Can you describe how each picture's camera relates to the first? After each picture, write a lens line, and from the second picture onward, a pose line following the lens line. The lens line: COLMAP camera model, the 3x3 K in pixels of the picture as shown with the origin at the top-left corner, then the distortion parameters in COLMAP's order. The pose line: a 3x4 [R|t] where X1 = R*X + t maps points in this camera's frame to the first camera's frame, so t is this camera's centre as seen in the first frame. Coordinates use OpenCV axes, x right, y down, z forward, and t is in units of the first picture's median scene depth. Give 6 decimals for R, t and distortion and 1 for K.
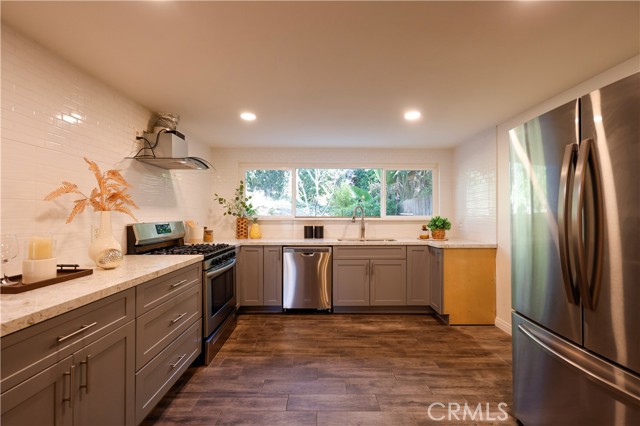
lens RADIAL K [[256.8, 0, 320.0], [0, 256.8, 213.0], [0, 0, 1]] dist [-0.000042, -0.000002]
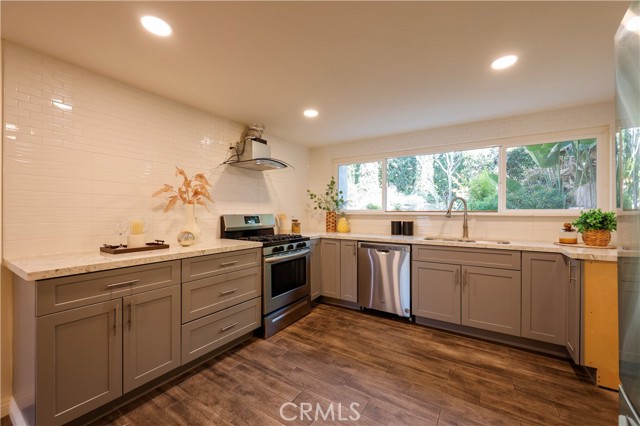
lens RADIAL K [[256.8, 0, 320.0], [0, 256.8, 213.0], [0, 0, 1]] dist [-0.000042, -0.000002]
pose [[0.838865, 0.002854, -0.544333, 0.329784], [0.002759, 0.999951, 0.009495, 0.019057], [0.544333, -0.009467, 0.838816, 0.153631]]
